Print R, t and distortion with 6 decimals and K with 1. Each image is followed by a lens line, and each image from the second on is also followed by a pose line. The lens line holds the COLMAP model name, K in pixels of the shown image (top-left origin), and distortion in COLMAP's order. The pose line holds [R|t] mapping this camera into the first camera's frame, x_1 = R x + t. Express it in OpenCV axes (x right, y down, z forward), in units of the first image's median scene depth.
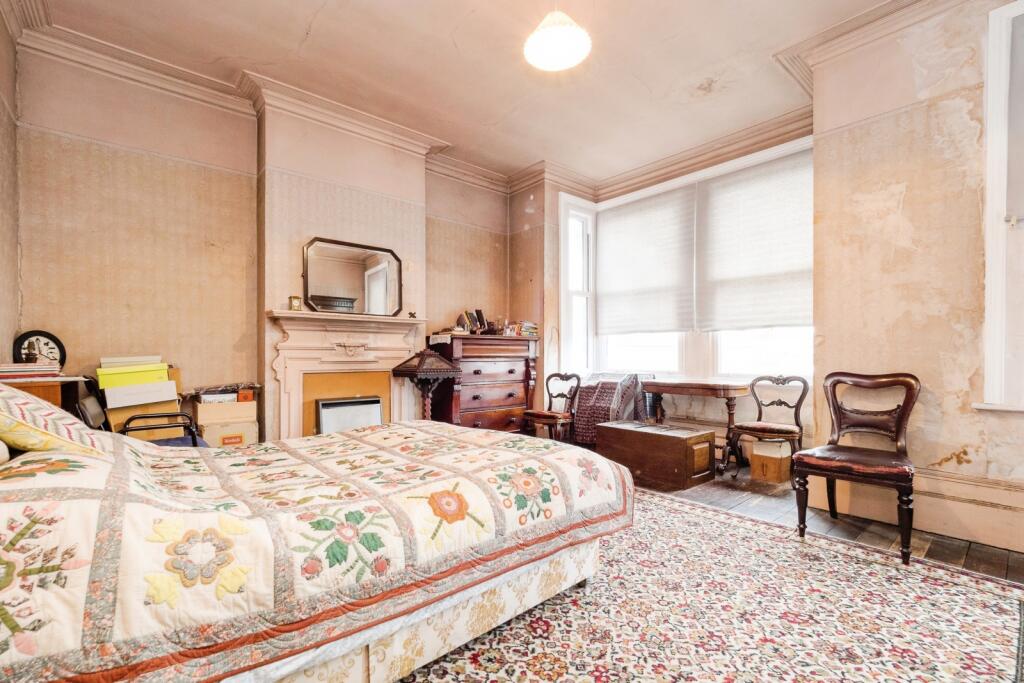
lens RADIAL K [[439.5, 0, 508.1], [0, 439.5, 349.4], [0, 0, 1]] dist [-0.011273, -0.002815]
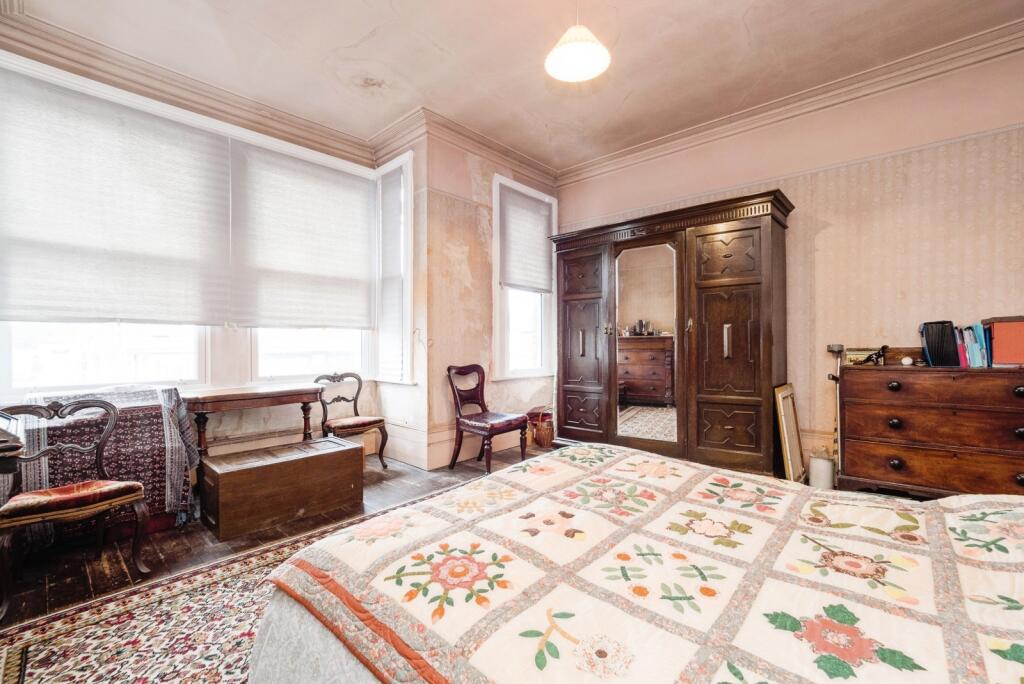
lens RADIAL K [[439.5, 0, 508.6], [0, 439.5, 342.9], [0, 0, 1]] dist [-0.011273, -0.002815]
pose [[-0.128915, 0.003534, 0.991649, -0.593503], [-0.006607, 0.999968, -0.004422, -0.015783], [-0.991634, -0.007122, -0.128887, 0.863401]]
